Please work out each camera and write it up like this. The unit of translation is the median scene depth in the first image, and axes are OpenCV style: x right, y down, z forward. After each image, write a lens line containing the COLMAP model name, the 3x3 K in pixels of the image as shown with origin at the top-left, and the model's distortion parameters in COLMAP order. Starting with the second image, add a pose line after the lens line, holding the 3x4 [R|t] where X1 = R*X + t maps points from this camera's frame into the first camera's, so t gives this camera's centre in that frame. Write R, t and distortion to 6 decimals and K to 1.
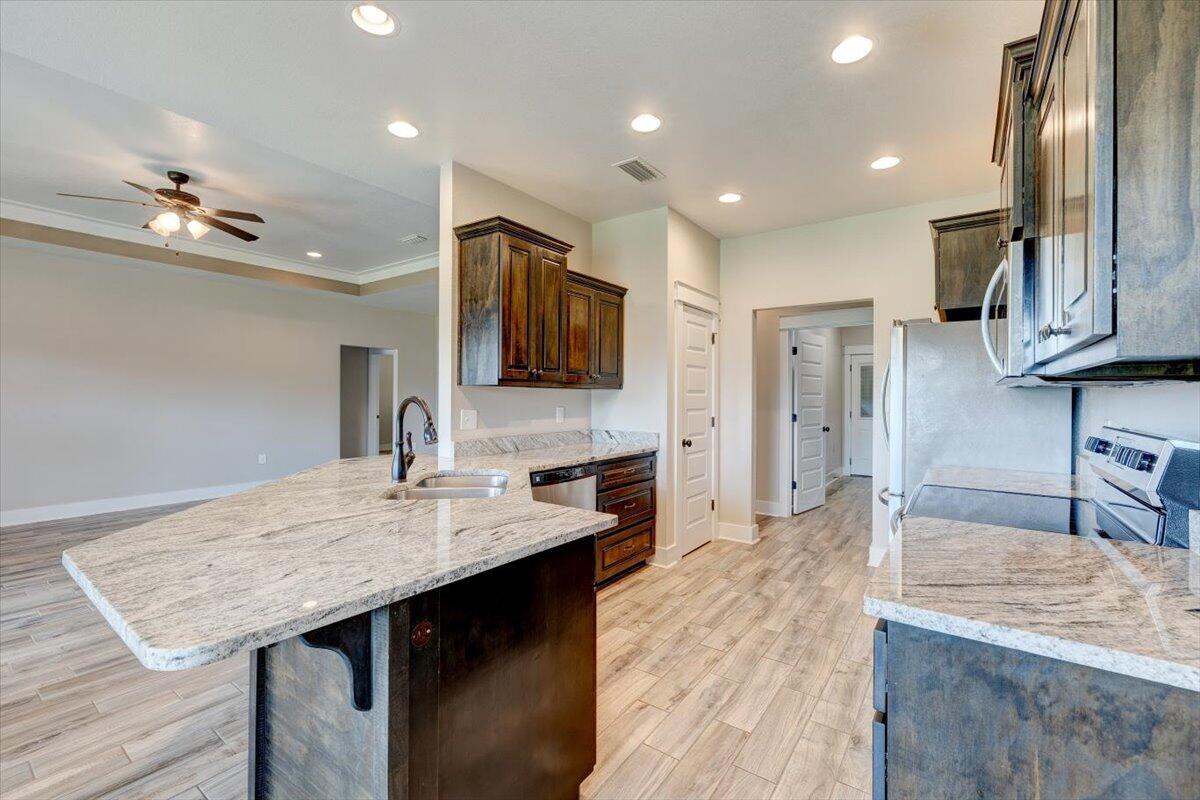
lens RADIAL K [[508.6, 0, 599.4], [0, 508.6, 392.8], [0, 0, 1]] dist [0.000981, 0.000275]
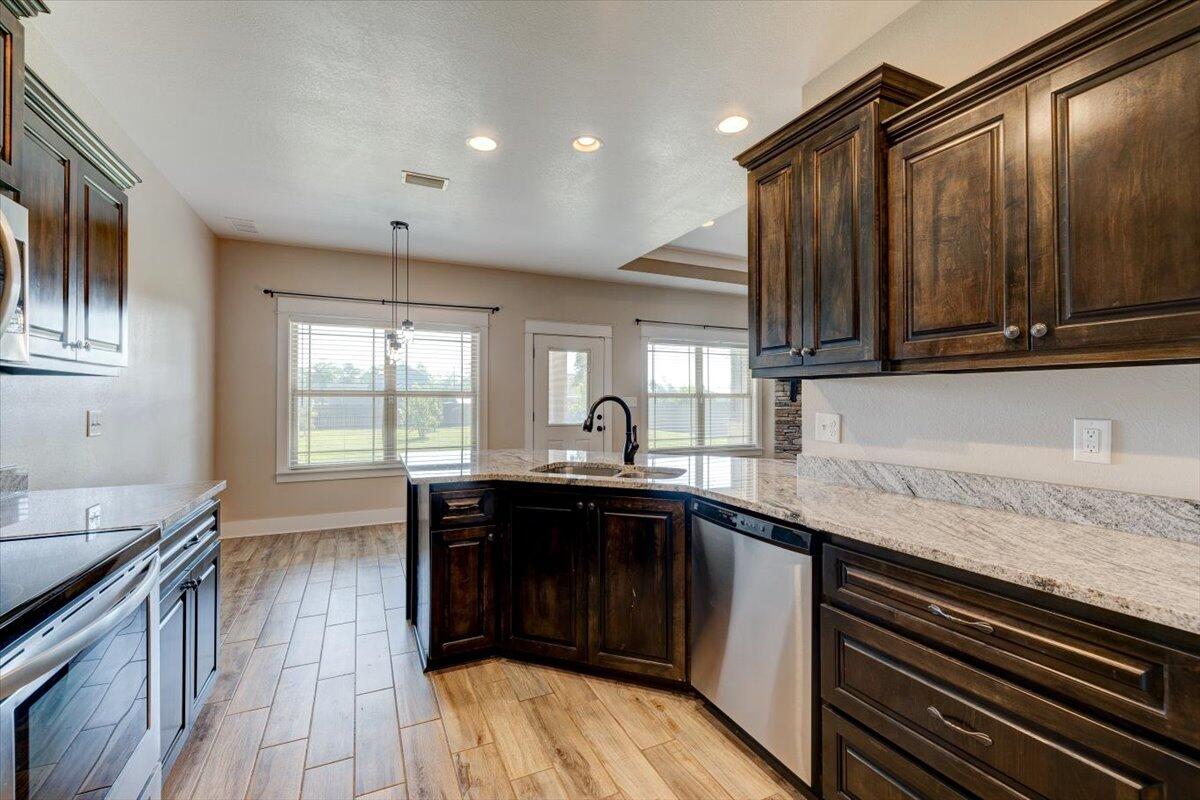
lens RADIAL K [[508.6, 0, 599.4], [0, 508.6, 392.8], [0, 0, 1]] dist [0.000981, 0.000275]
pose [[-0.479387, -0.014873, -0.877478, 0.487585], [0.002264, 0.999832, -0.018184, 0.016399], [0.877601, -0.010704, -0.479273, 1.015028]]
